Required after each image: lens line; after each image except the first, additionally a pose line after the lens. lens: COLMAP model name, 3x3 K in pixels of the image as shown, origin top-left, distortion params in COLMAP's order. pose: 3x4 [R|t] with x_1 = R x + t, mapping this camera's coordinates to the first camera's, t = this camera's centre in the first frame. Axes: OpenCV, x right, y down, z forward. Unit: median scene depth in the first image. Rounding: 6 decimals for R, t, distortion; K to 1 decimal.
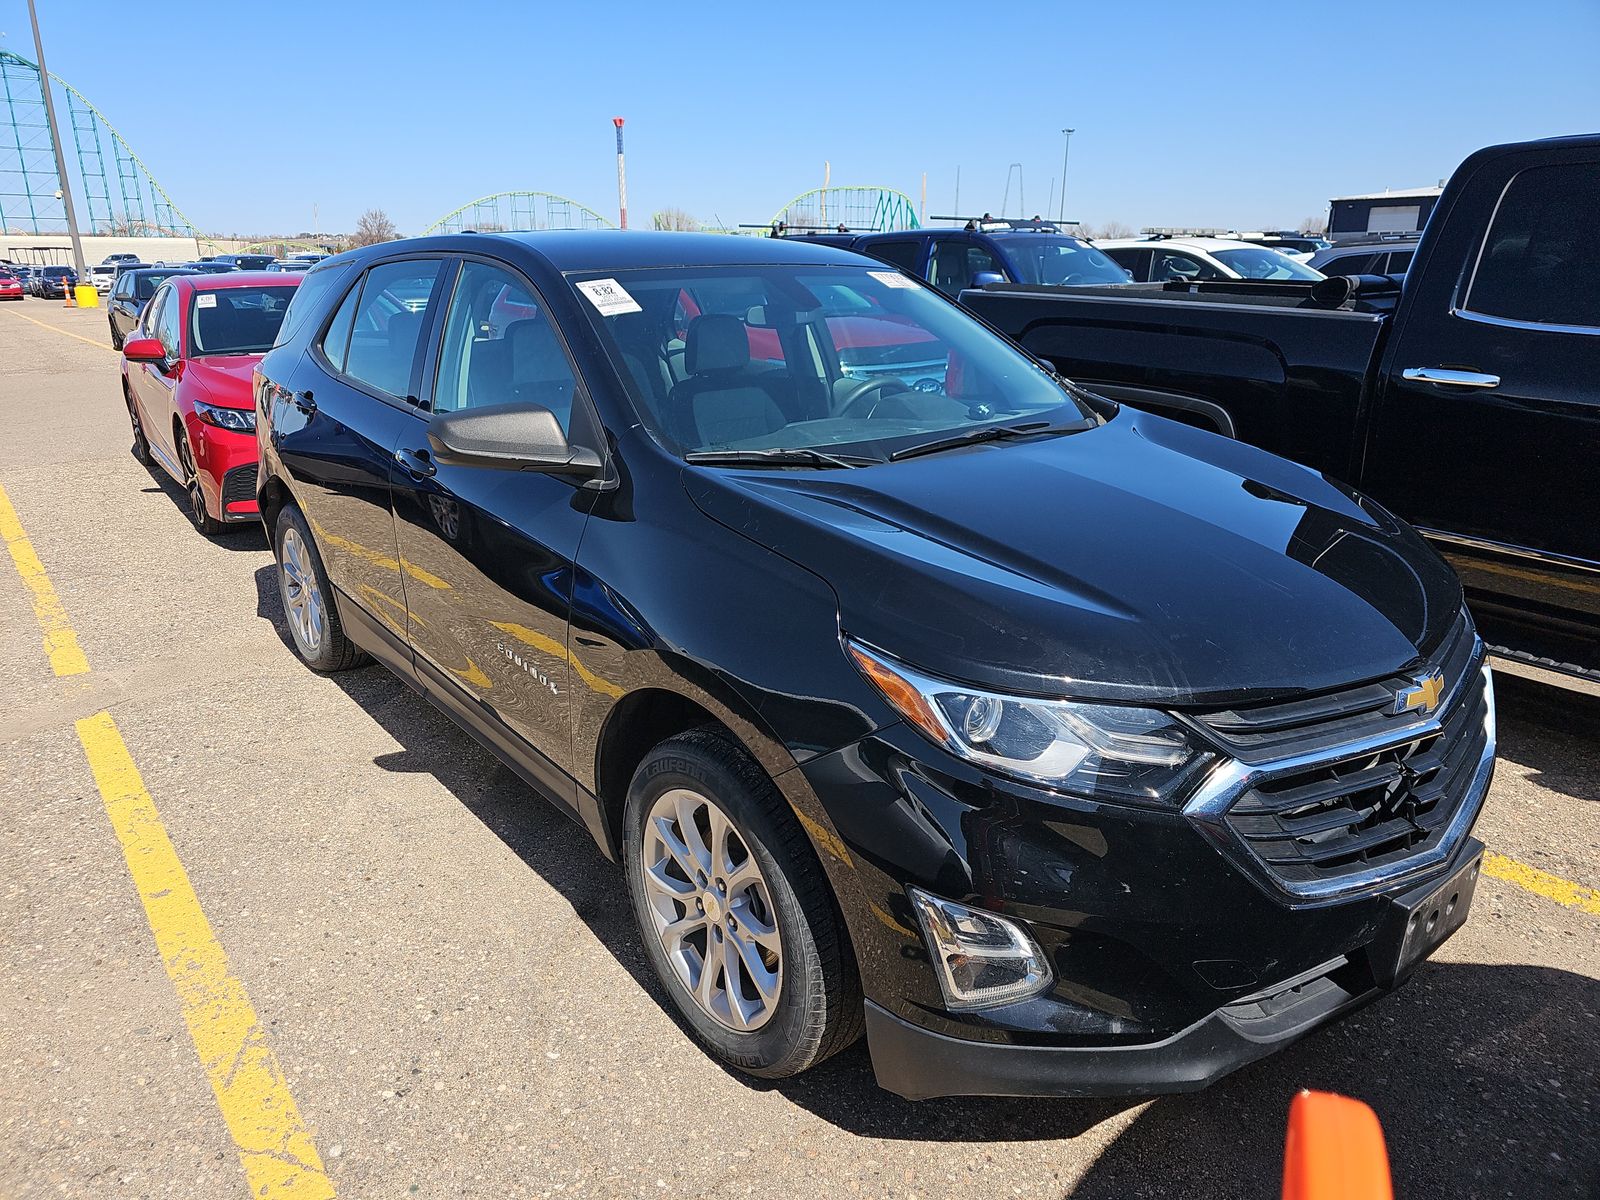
lens RADIAL K [[1076.1, 0, 800.8], [0, 1076.1, 593.4], [0, 0, 1]] dist [0.039716, -0.022963]
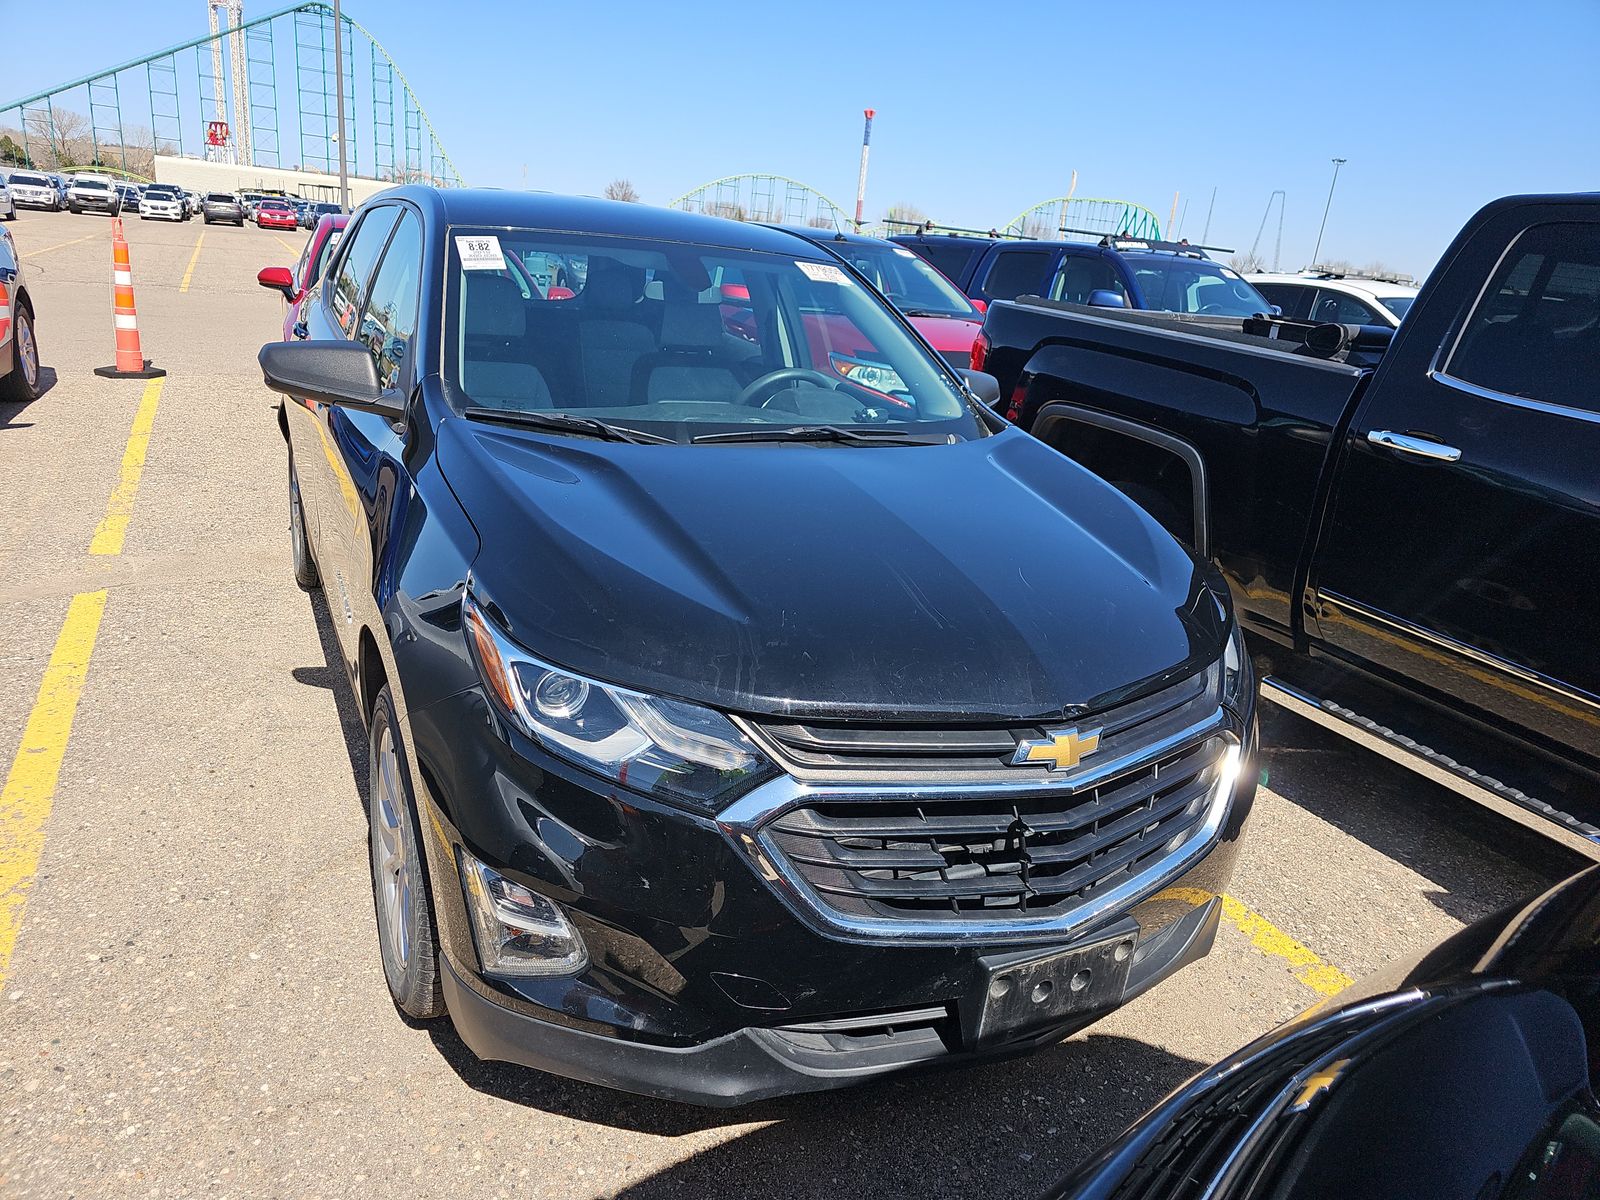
lens RADIAL K [[1080.5, 0, 800.0], [0, 1080.5, 600.0], [0, 0, 1]] dist [0.036936, -0.021851]
pose [[0.975917, 0.152785, -0.155703, 0.256512], [-0.151680, 0.988247, 0.019023, -0.010495], [0.156780, 0.005052, 0.987621, 0.021910]]
